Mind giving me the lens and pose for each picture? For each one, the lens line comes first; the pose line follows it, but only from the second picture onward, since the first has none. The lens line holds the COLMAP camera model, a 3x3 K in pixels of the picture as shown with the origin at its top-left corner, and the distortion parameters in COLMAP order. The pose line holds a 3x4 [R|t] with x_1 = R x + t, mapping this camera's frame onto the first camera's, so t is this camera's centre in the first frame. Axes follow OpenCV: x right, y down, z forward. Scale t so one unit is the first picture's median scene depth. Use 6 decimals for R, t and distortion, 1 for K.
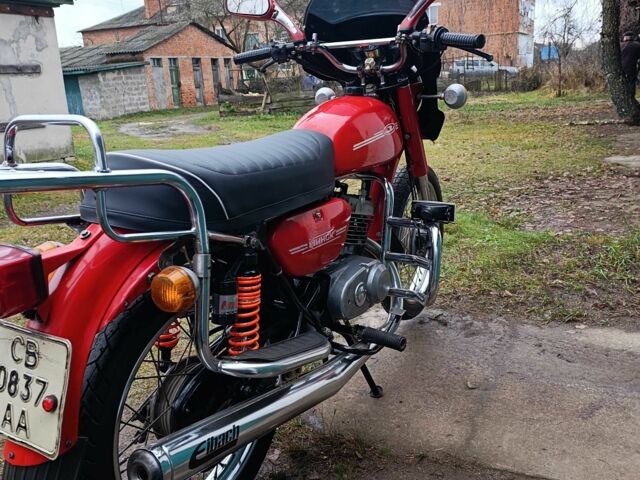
lens RADIAL K [[586.5, 0, 319.9], [0, 586.5, 236.6], [0, 0, 1]] dist [0.057365, -0.084138]
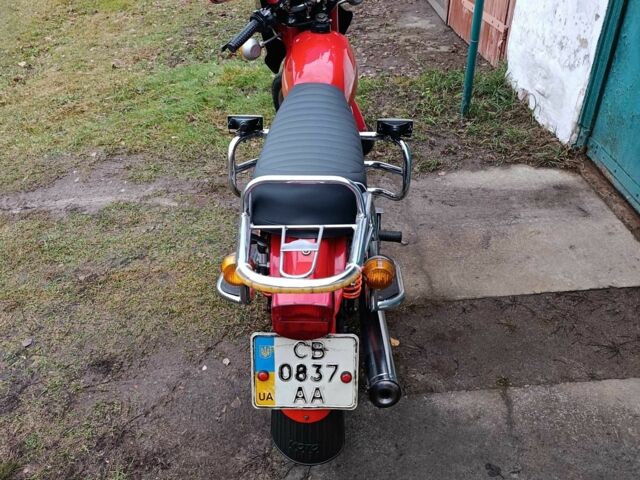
lens RADIAL K [[589.3, 0, 318.5], [0, 589.3, 241.2], [0, 0, 1]] dist [0.075673, -0.114461]
pose [[0.872379, -0.253905, 0.417717, -0.547768], [0.101085, 0.929754, 0.354032, -0.283459], [-0.478265, -0.266625, 0.836764, -0.035649]]
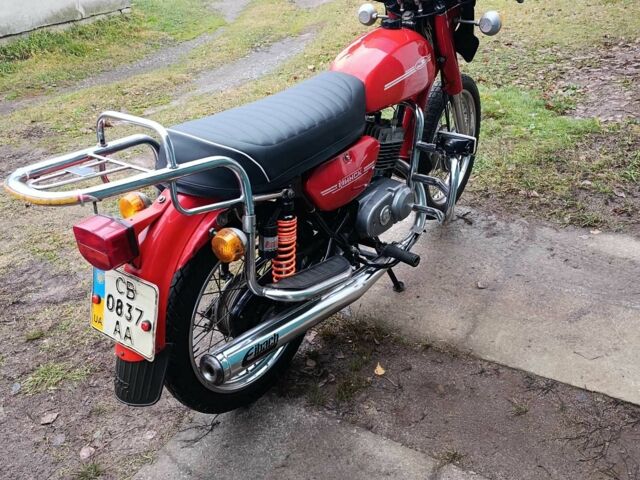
lens RADIAL K [[589.3, 0, 318.5], [0, 589.3, 241.2], [0, 0, 1]] dist [0.075673, -0.114461]
pose [[0.994619, 0.043272, -0.094134, 0.049115], [-0.015869, 0.961508, 0.274319, -0.172809], [0.102381, -0.271349, 0.957020, -0.156258]]
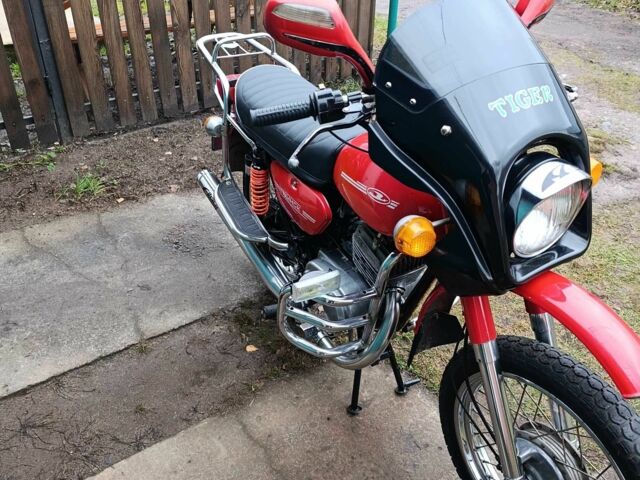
lens RADIAL K [[589.3, 0, 318.5], [0, 589.3, 241.2], [0, 0, 1]] dist [0.075673, -0.114461]
pose [[-0.488147, 0.523798, -0.698104, 0.781323], [-0.218291, 0.701180, 0.678745, -0.696132], [0.845022, 0.483717, -0.227938, 1.198396]]
